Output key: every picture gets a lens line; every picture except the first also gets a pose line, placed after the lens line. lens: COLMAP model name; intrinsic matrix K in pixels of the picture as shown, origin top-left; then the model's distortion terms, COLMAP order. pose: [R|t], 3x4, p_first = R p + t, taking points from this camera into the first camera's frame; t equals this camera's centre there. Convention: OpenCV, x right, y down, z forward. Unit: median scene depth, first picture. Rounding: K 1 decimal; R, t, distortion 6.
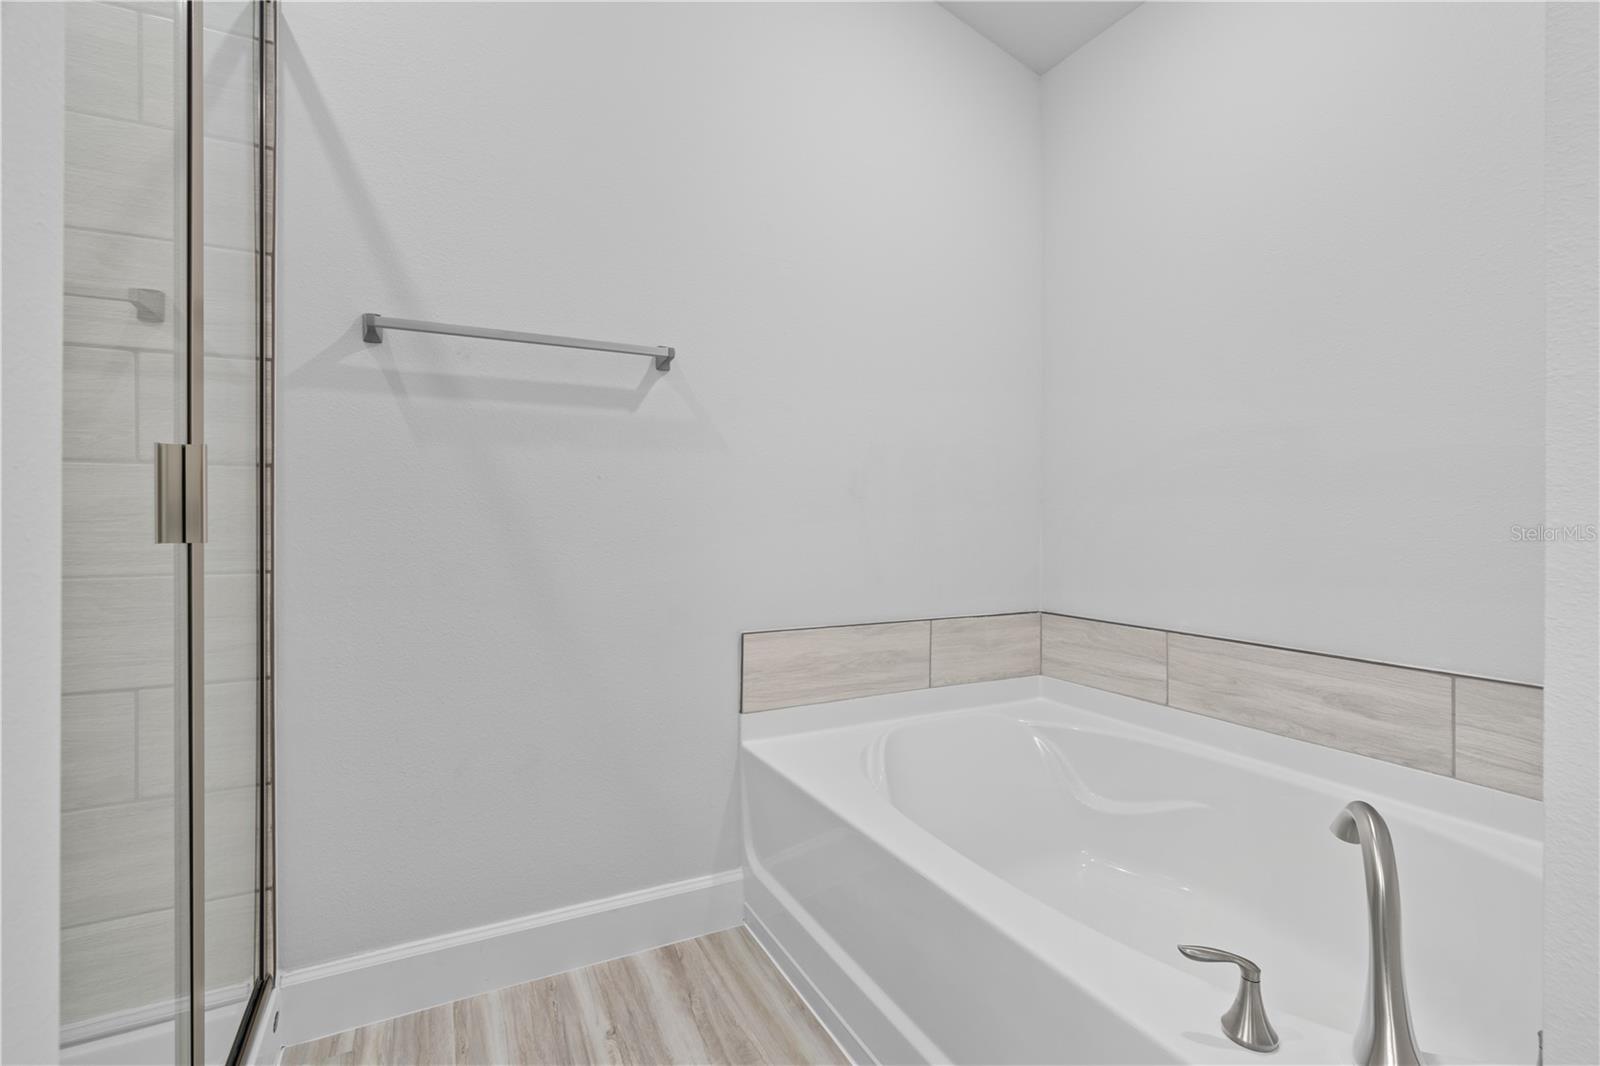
lens RADIAL K [[712.7, 0, 795.3], [0, 712.7, 524.7], [0, 0, 1]] dist [-0.005414, 0.000411]
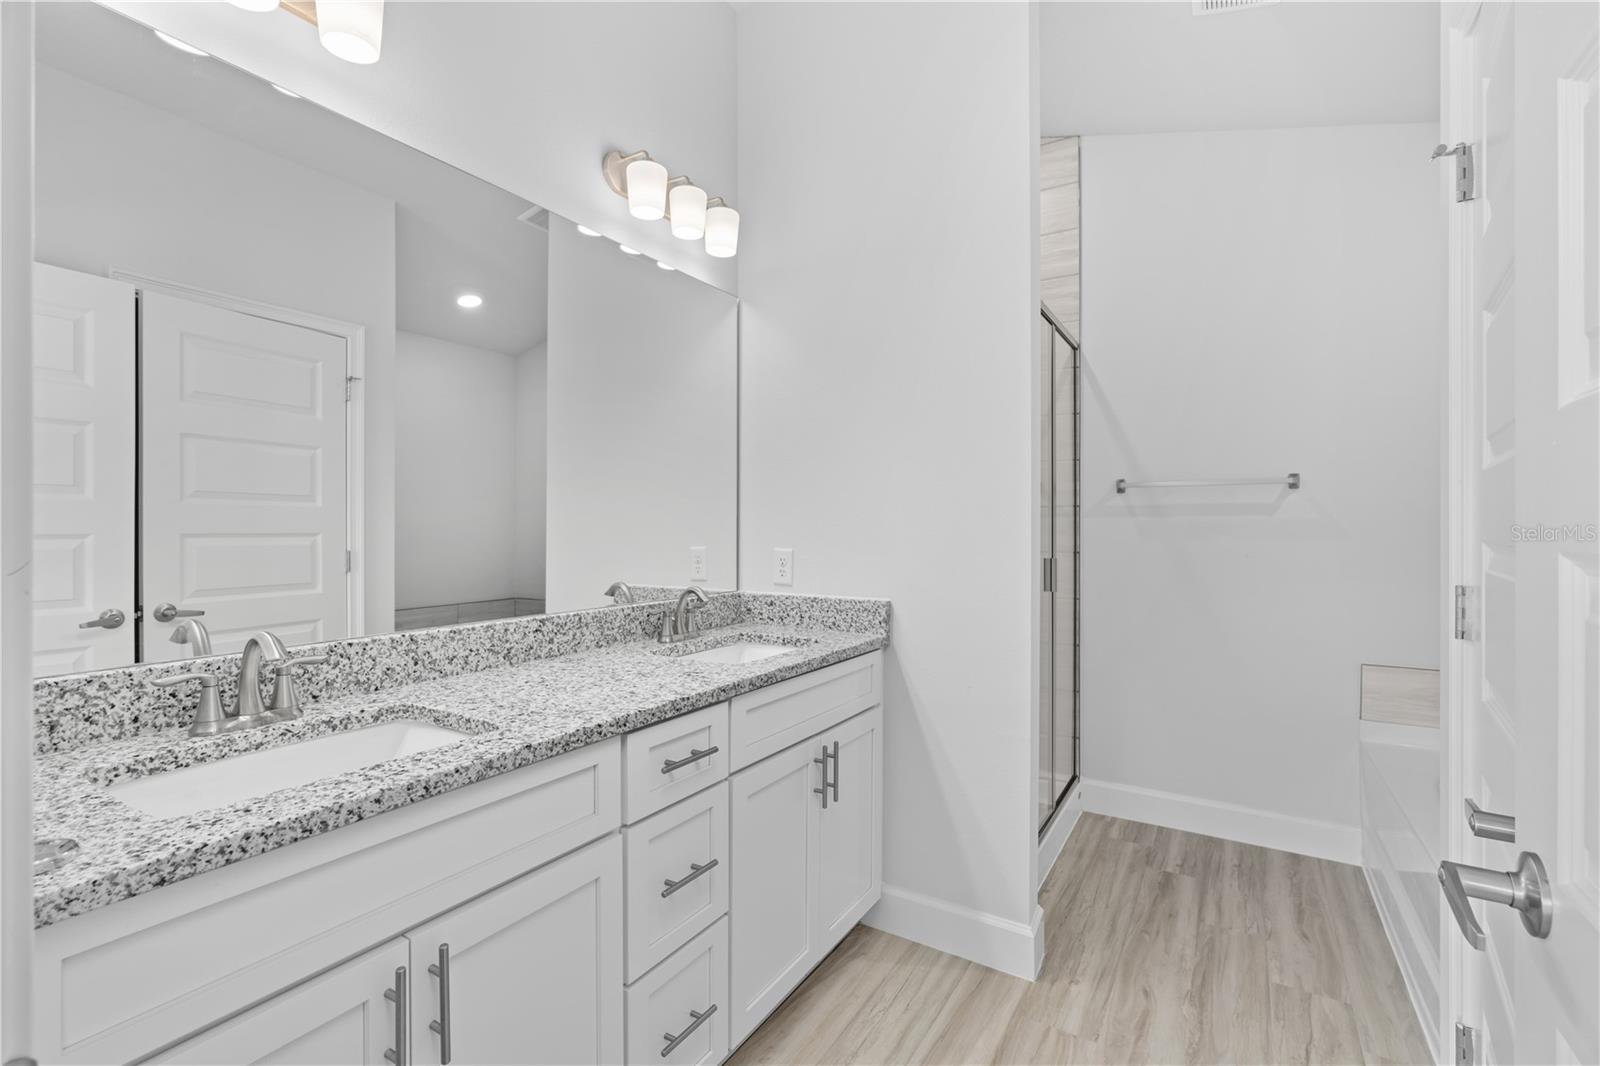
lens RADIAL K [[712.7, 0, 795.3], [0, 712.7, 524.7], [0, 0, 1]] dist [-0.005414, 0.000411]
pose [[0.517604, -0.008097, -0.855582, 0.745718], [-0.005265, 0.999906, -0.012648, -0.140216], [0.855604, 0.011052, 0.517513, -0.960204]]
